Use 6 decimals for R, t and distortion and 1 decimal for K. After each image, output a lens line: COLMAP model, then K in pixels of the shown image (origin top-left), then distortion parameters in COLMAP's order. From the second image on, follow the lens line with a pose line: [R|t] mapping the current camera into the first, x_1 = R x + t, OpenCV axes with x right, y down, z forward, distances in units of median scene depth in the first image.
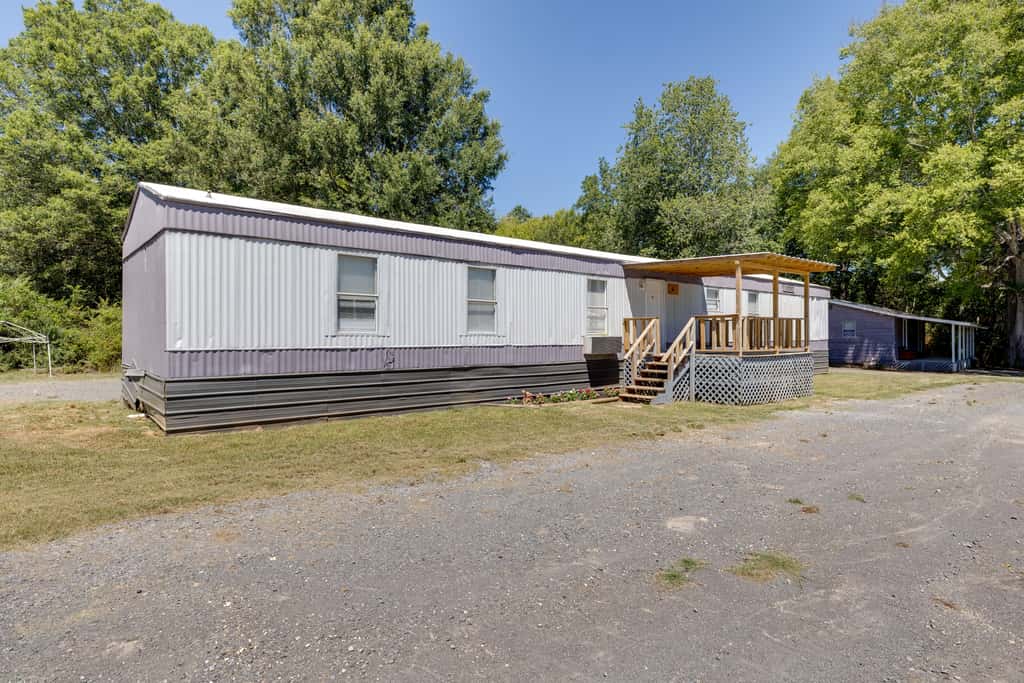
lens RADIAL K [[553.3, 0, 512.0], [0, 553.3, 341.5], [0, 0, 1]] dist [0.002387, 0.000194]
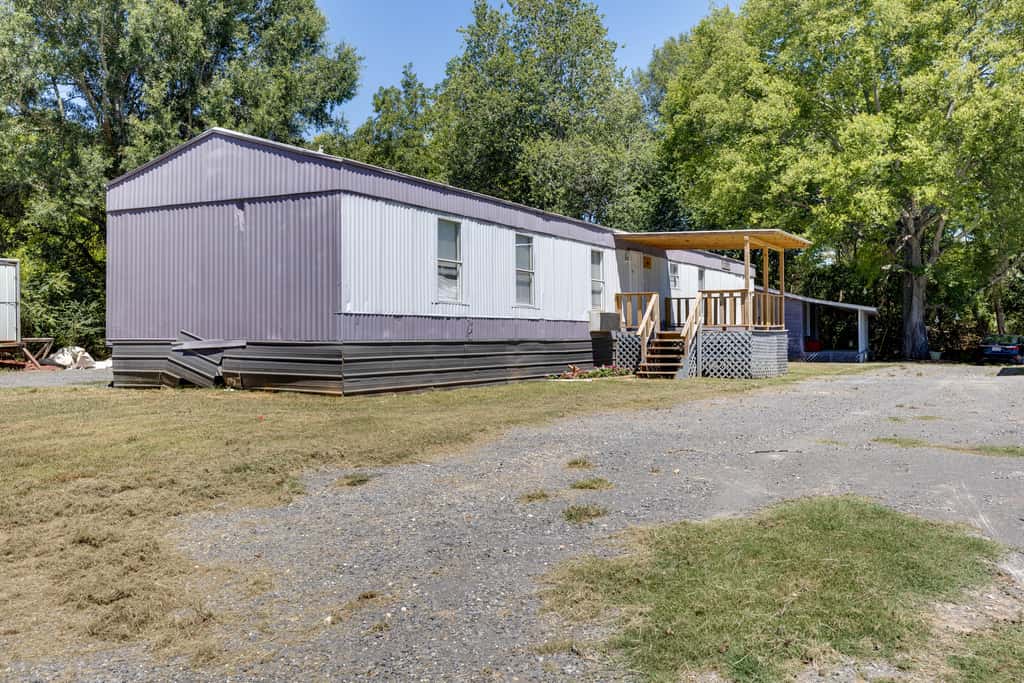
lens RADIAL K [[927.7, 0, 510.8], [0, 927.7, 345.2], [0, 0, 1]] dist [-0.000542, 0.006856]
pose [[0.932020, -0.007846, 0.362321, -0.540648], [0.008707, 0.999962, -0.000745, 0.044899], [-0.362302, 0.003849, 0.932053, -0.378435]]
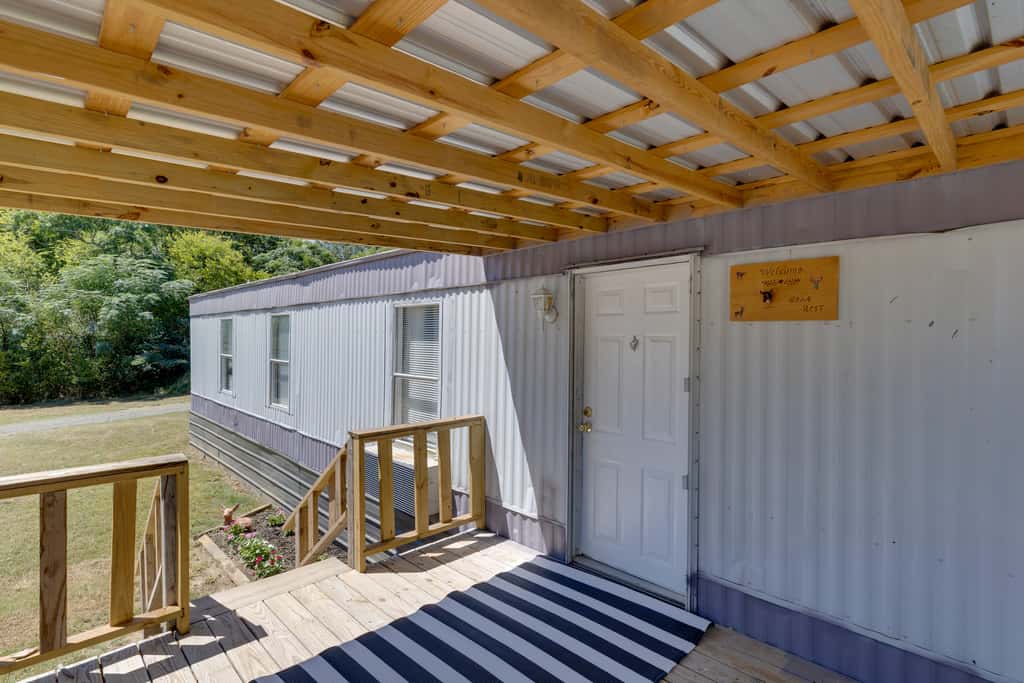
lens RADIAL K [[508.3, 0, 517.8], [0, 508.3, 346.2], [0, 0, 1]] dist [0.000173, 0.000136]
pose [[0.061130, 0.016025, -0.998001, 0.518255], [-0.020056, 0.999689, 0.014823, -0.091243], [0.997928, 0.019109, 0.061432, 1.061731]]
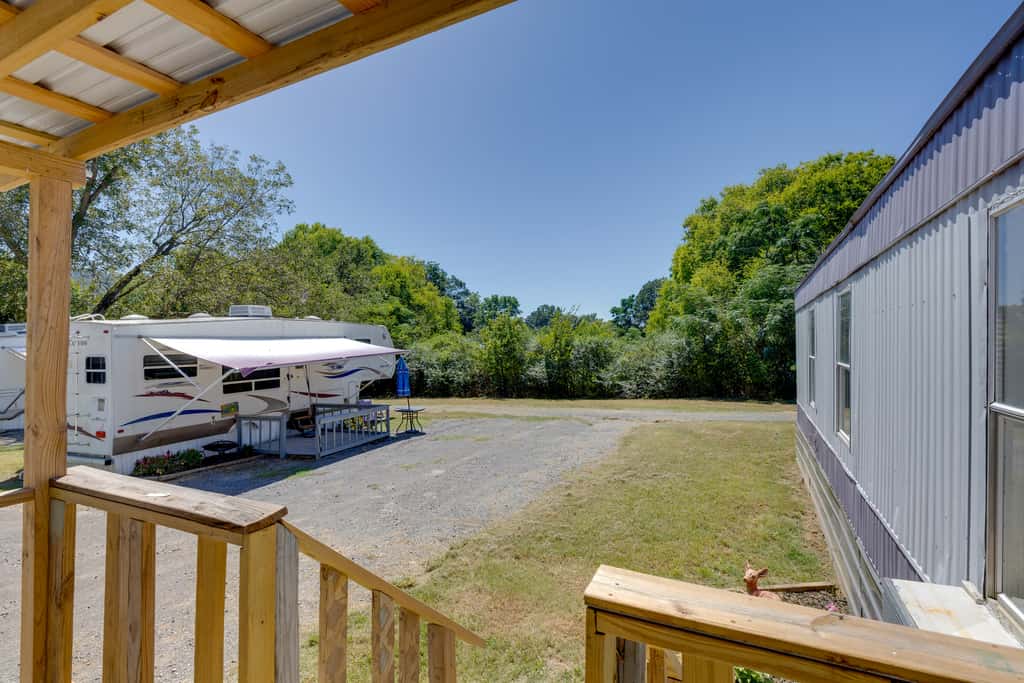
lens RADIAL K [[498.8, 0, 511.9], [0, 498.8, 336.0], [0, 0, 1]] dist [-0.002255, -0.000263]
pose [[-0.917360, -0.002753, -0.398048, 0.285820], [-0.001528, 0.999993, -0.003393, -0.079442], [0.398055, -0.002505, -0.917358, 1.063463]]
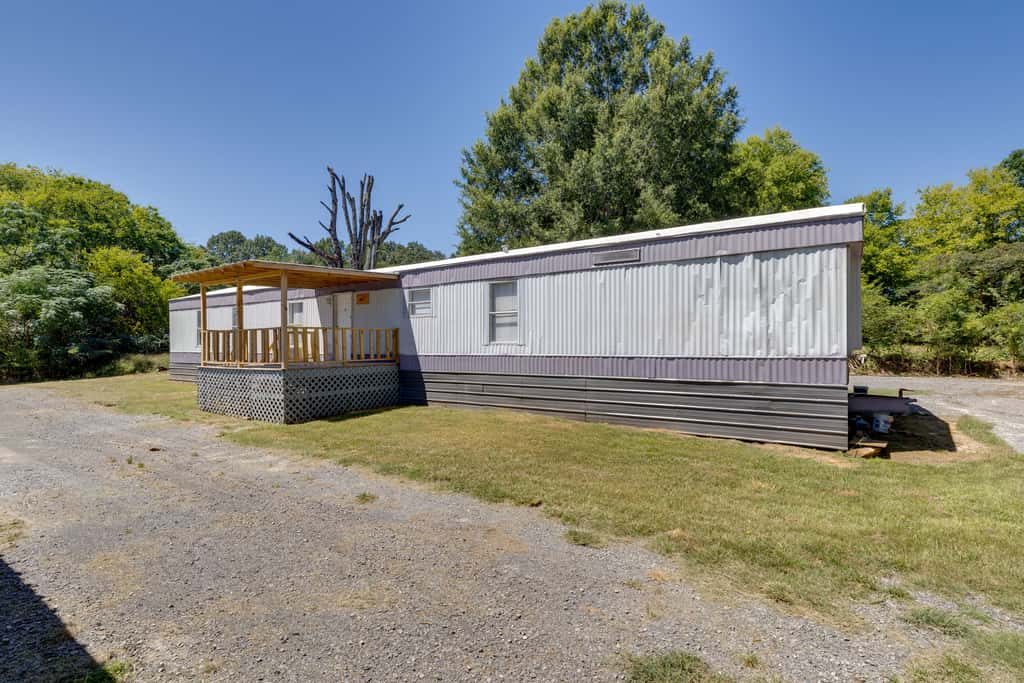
lens RADIAL K [[508.3, 0, 517.8], [0, 508.3, 346.2], [0, 0, 1]] dist [0.000173, 0.000136]
pose [[0.249748, 0.002884, -0.968307, 1.417226], [-0.008047, 0.999967, 0.000903, -0.018490], [0.968278, 0.007567, 0.249763, 1.214922]]
